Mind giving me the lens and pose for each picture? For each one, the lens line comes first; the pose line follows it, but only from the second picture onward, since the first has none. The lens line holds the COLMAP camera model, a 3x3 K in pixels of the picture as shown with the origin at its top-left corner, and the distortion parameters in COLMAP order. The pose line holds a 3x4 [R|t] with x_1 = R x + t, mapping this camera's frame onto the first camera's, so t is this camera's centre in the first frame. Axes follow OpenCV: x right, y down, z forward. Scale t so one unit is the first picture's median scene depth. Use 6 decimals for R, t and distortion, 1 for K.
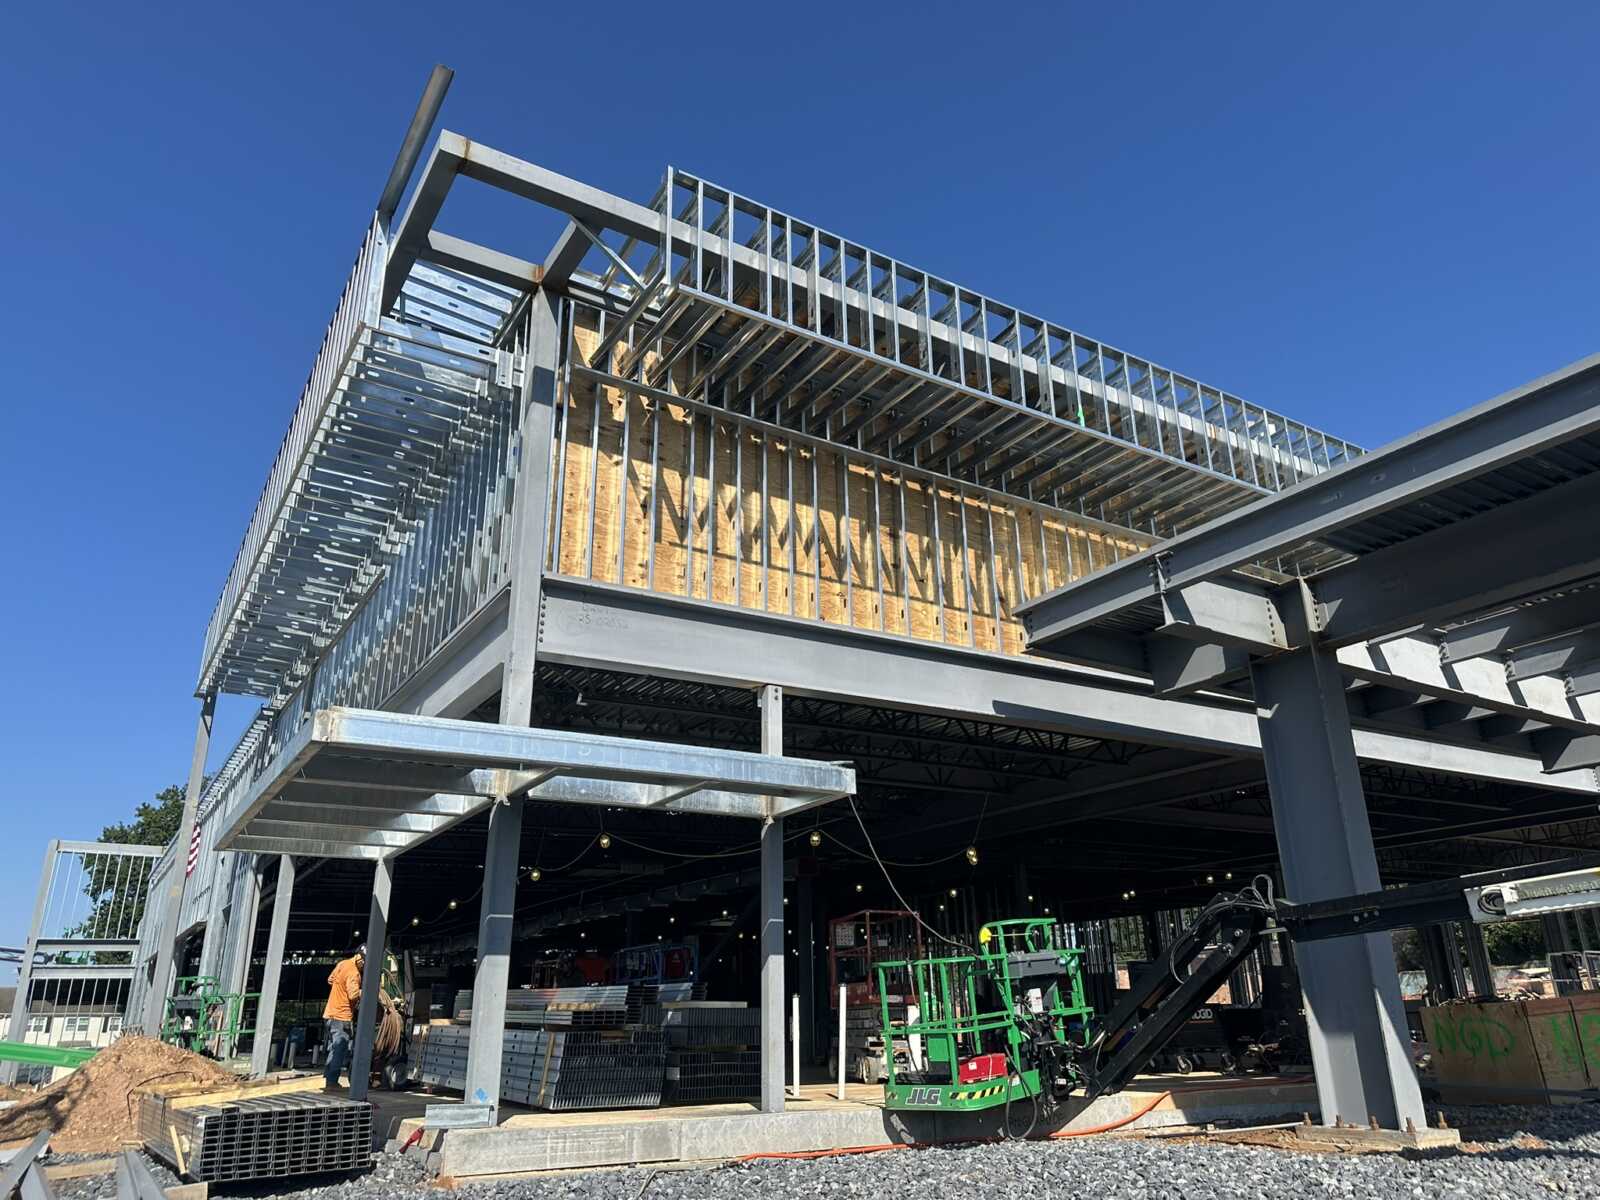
lens RADIAL K [[1124.9, 0, 800.0], [0, 1124.9, 600.0], [0, 0, 1]] dist [0.003988, 0.002833]
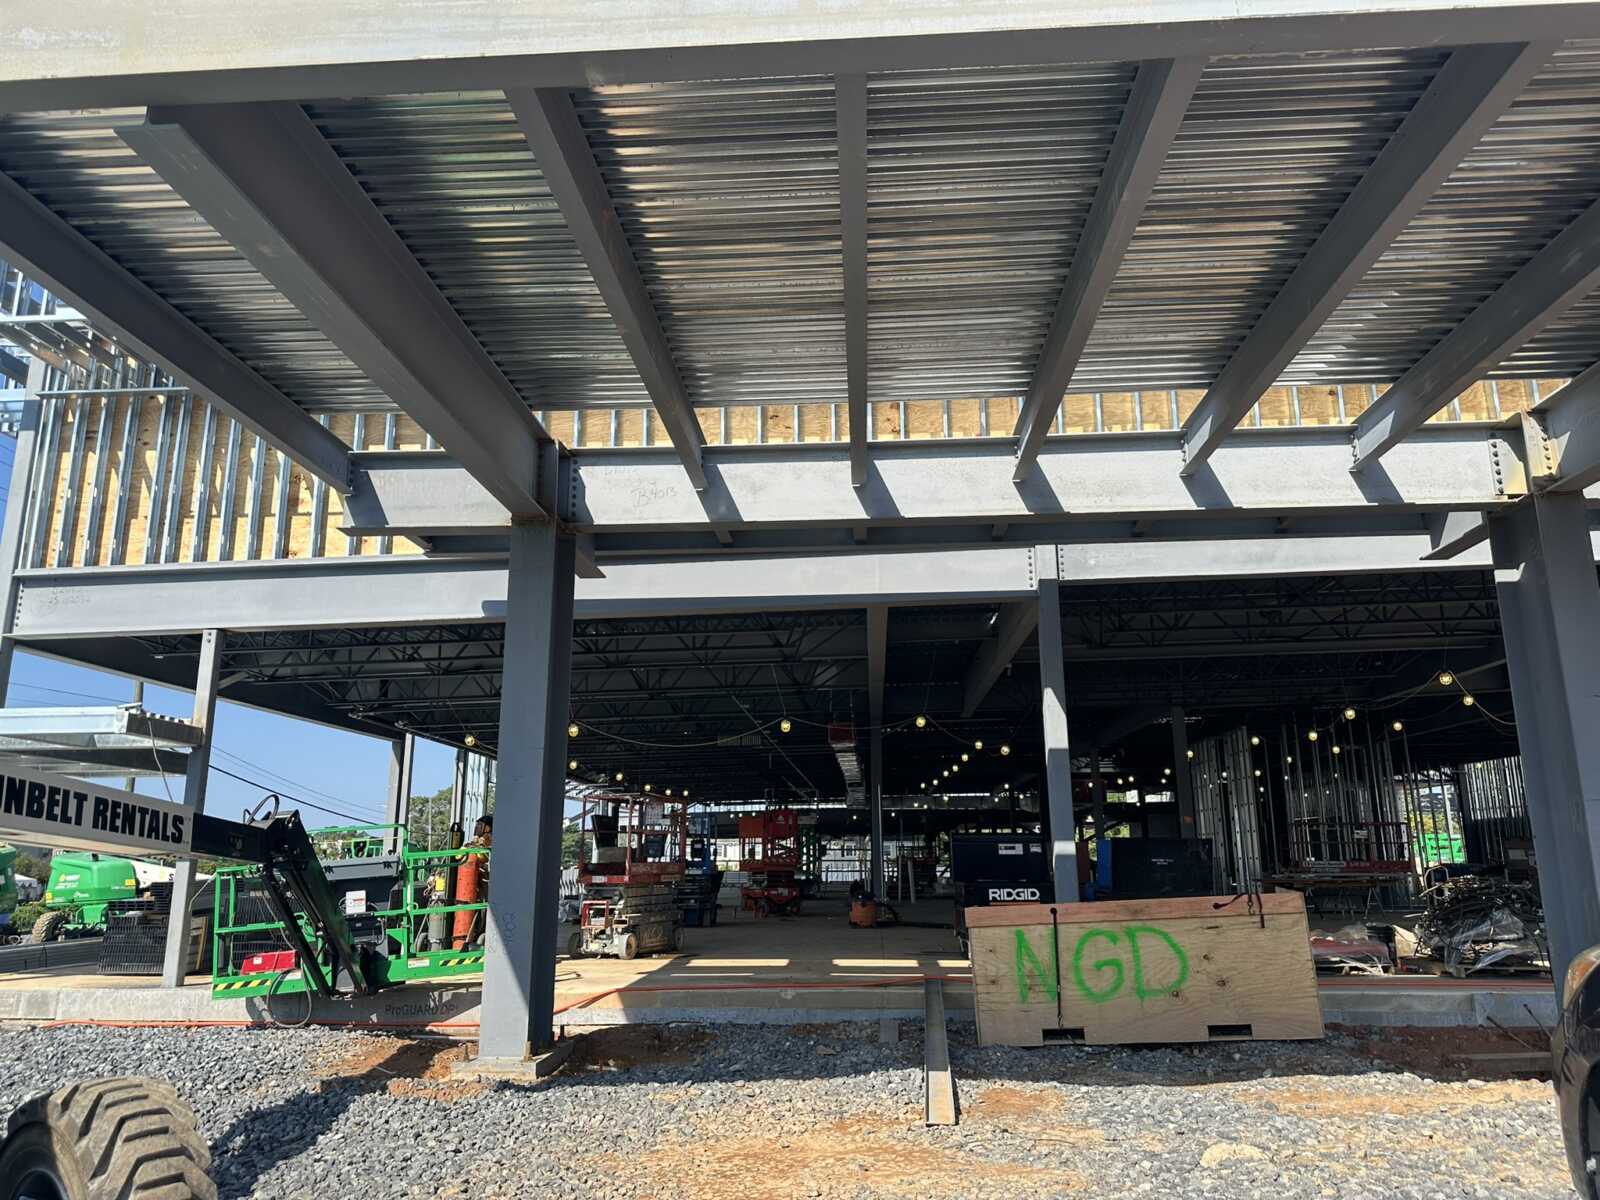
lens RADIAL K [[1124.9, 0, 800.0], [0, 1124.9, 600.0], [0, 0, 1]] dist [0.003988, 0.002833]
pose [[0.814712, -0.121946, -0.566899, 1.222756], [0.196143, 0.977964, 0.071514, 0.090864], [0.545686, -0.169457, 0.820677, 0.430858]]
